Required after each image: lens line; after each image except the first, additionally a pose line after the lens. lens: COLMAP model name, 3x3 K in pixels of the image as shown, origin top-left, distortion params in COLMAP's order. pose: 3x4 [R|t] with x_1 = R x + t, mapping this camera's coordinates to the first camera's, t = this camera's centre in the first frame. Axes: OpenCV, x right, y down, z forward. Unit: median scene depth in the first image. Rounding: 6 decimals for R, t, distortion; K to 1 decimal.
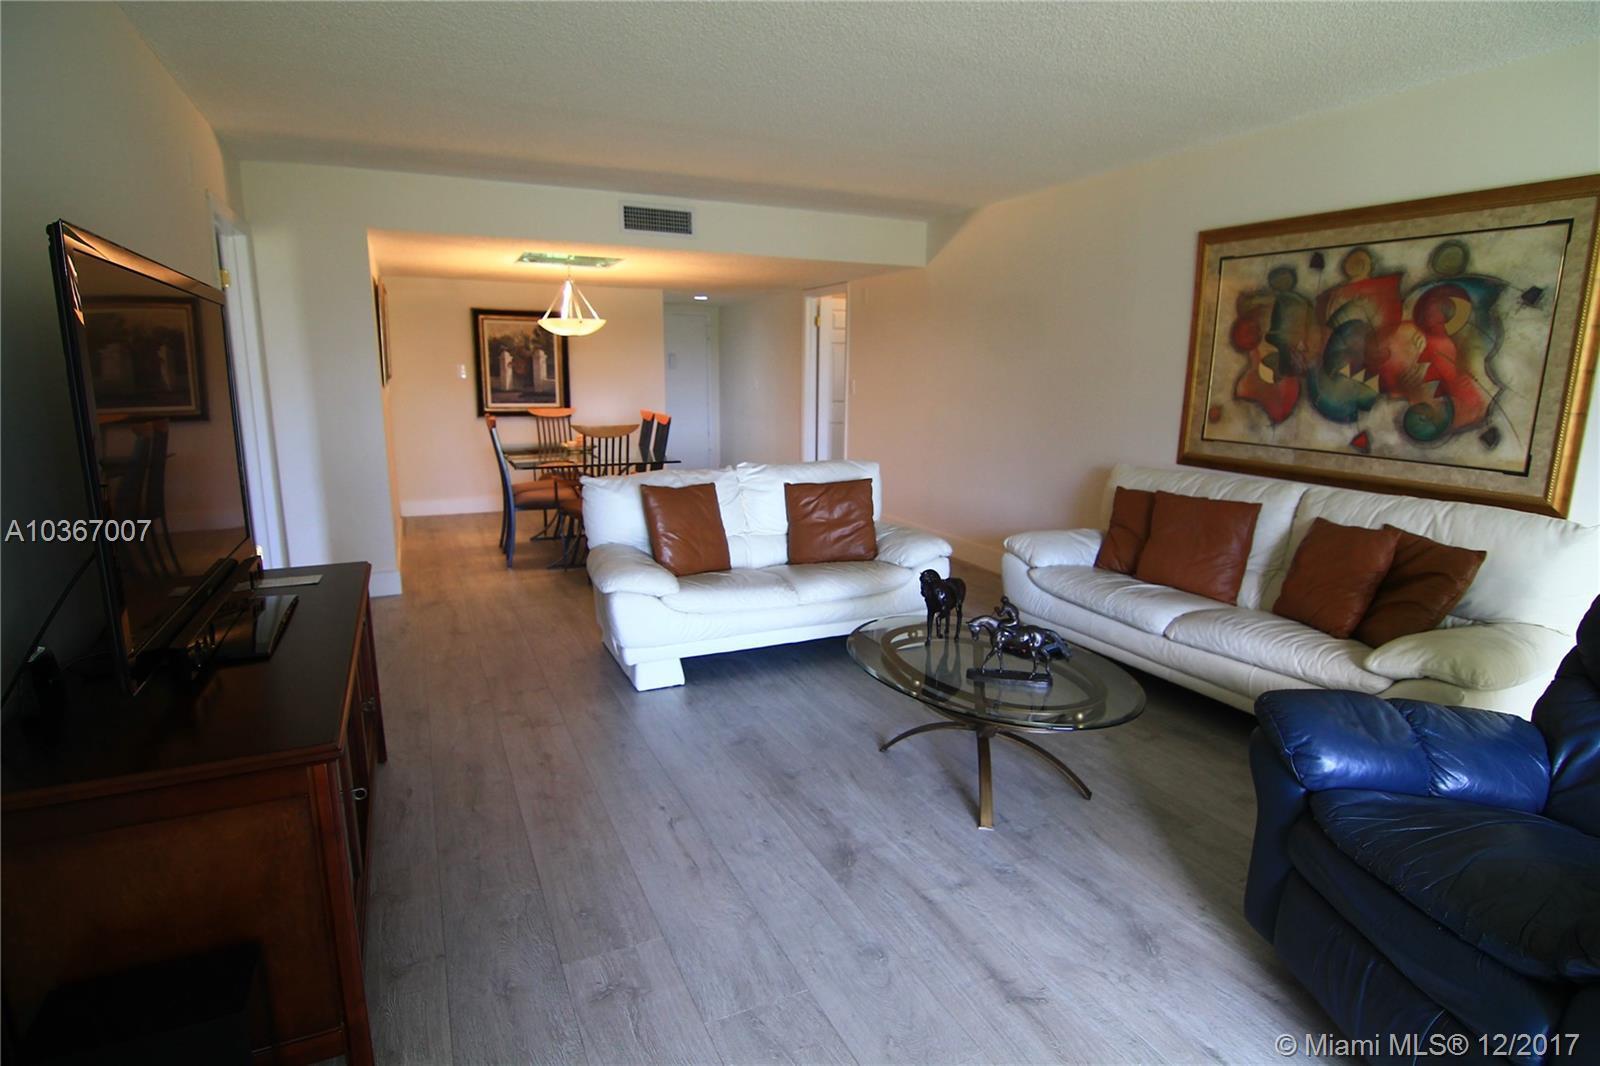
lens RADIAL K [[820.1, 0, 807.0], [0, 820.1, 528.3], [0, 0, 1]] dist [-0.005927, -0.010372]
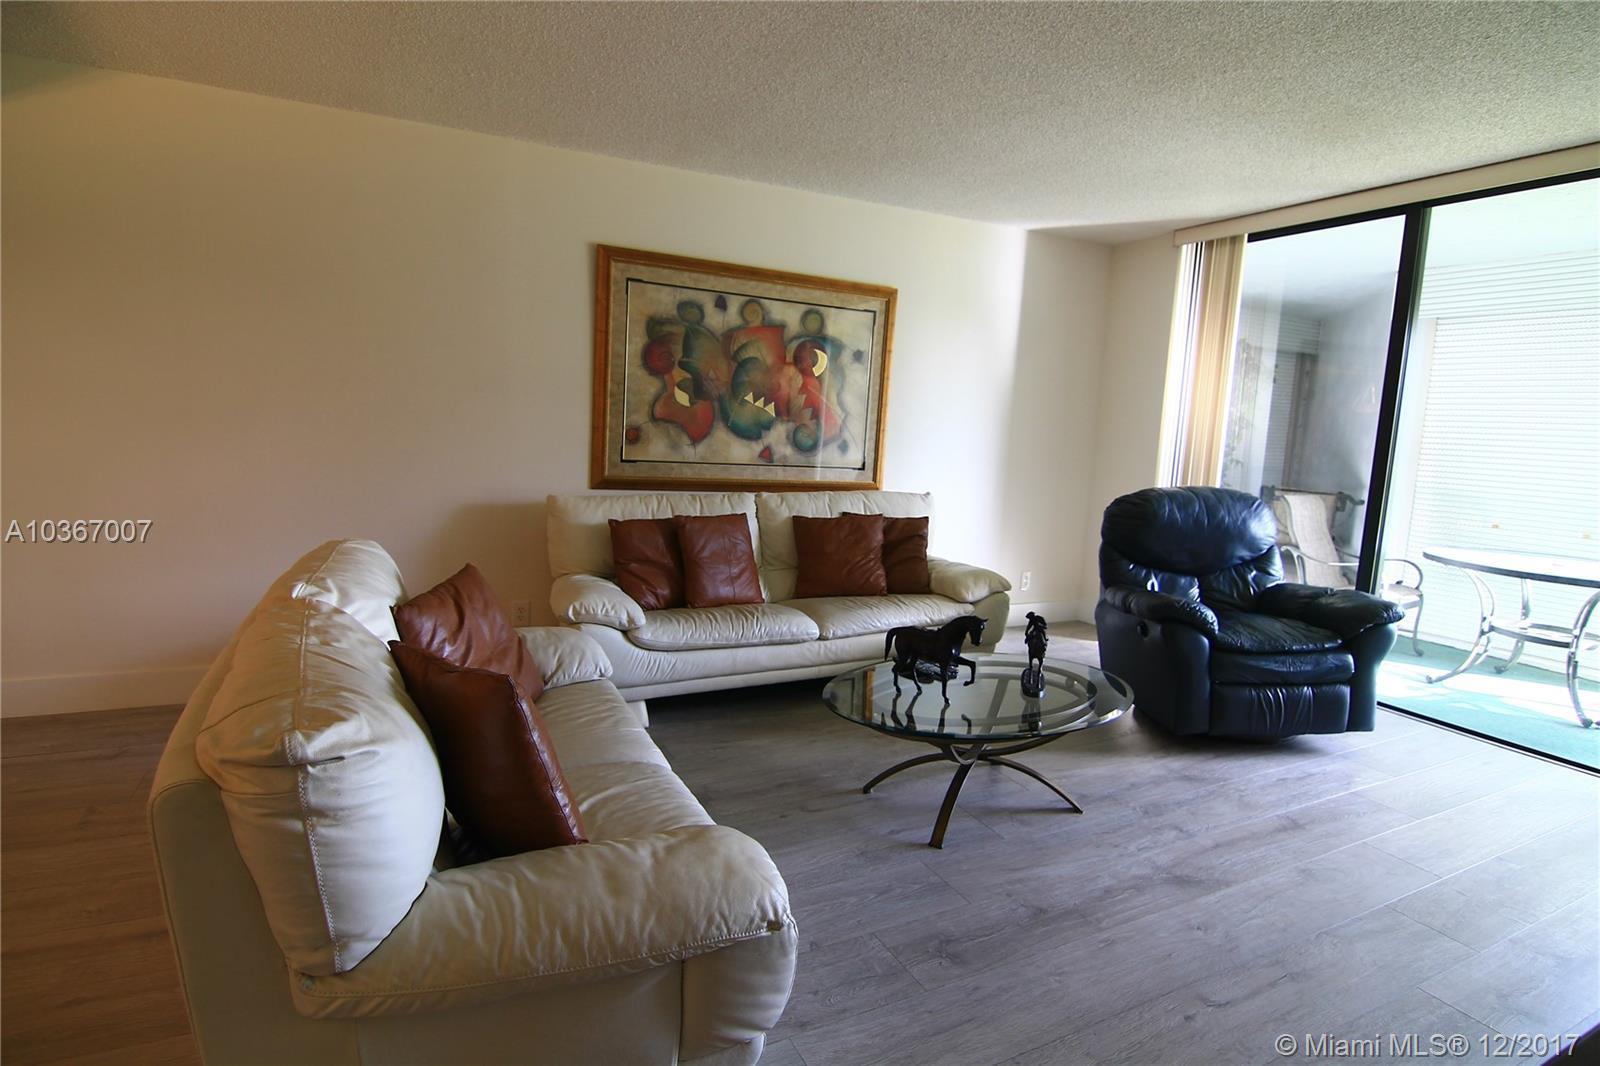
lens RADIAL K [[820.1, 0, 799.8], [0, 820.1, 537.9], [0, 0, 1]] dist [-0.005927, -0.010372]
pose [[-0.009027, -0.153064, 0.988175, -0.577304], [0.141768, 0.978038, 0.152789, -0.158638], [-0.989859, 0.141471, 0.012871, 0.904407]]
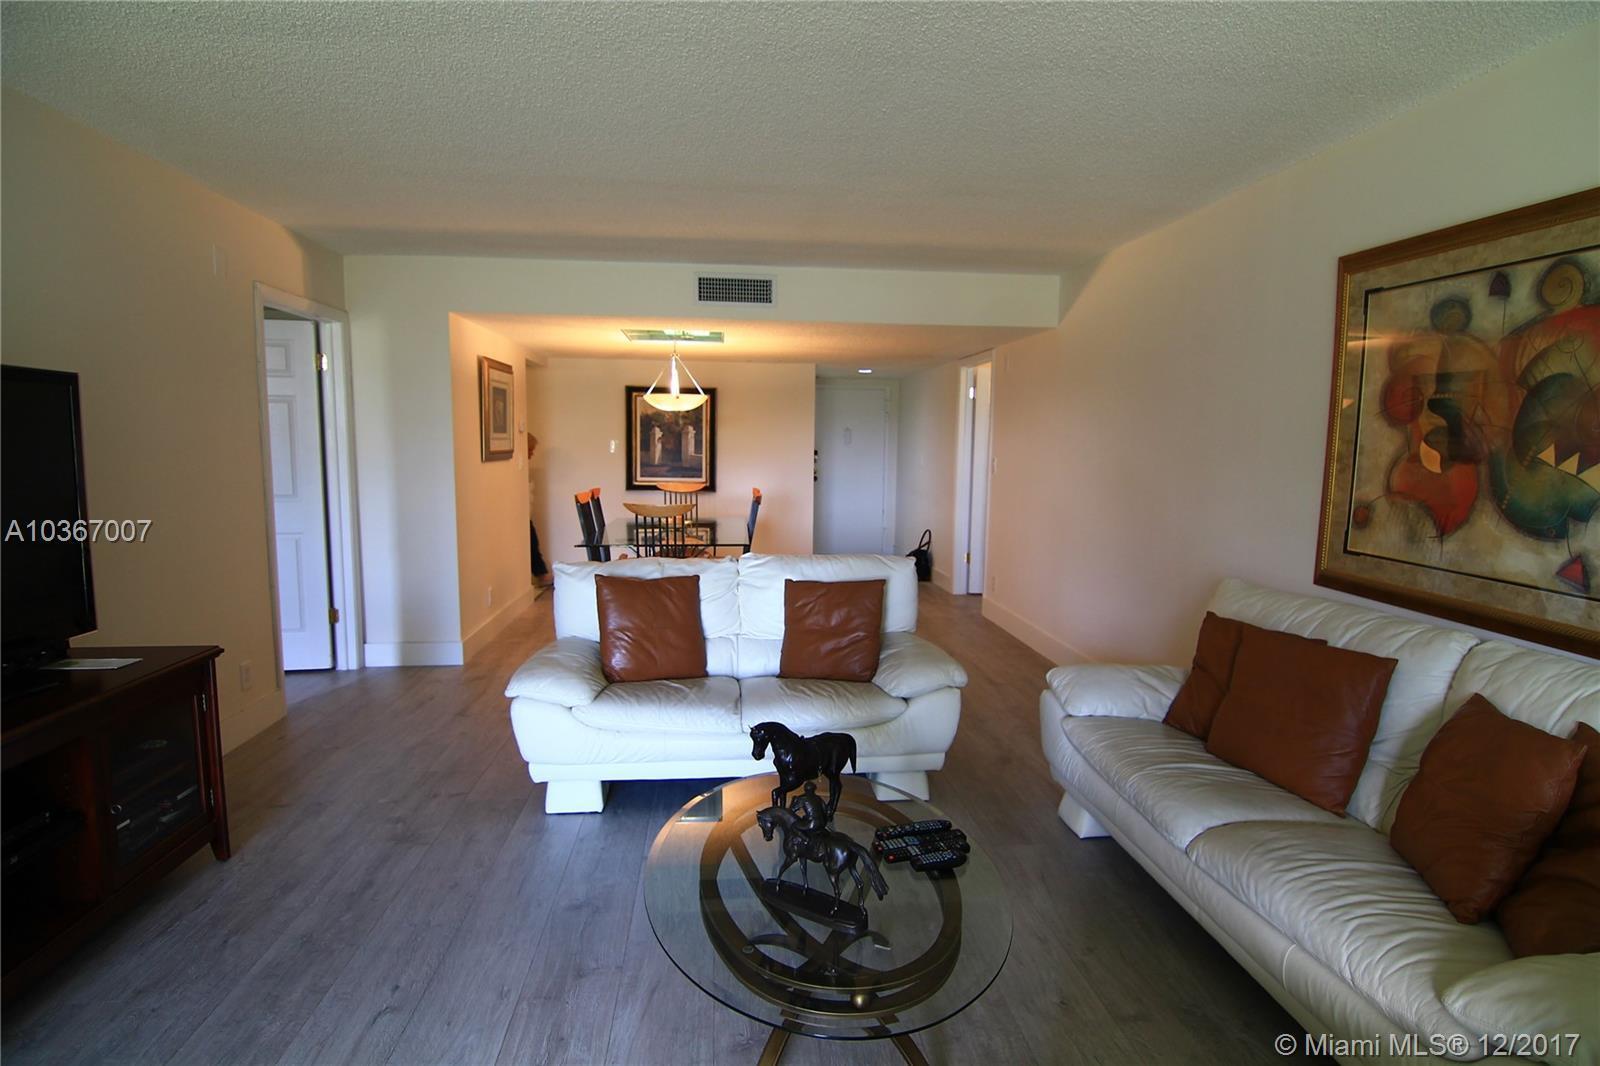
lens RADIAL K [[820.1, 0, 805.7], [0, 820.1, 530.3], [0, 0, 1]] dist [-0.005927, -0.010372]
pose [[0.944253, 0.038042, -0.327015, 0.320574], [-0.065850, 0.995053, -0.074384, -0.052284], [0.322567, 0.091772, 0.942087, 0.238928]]
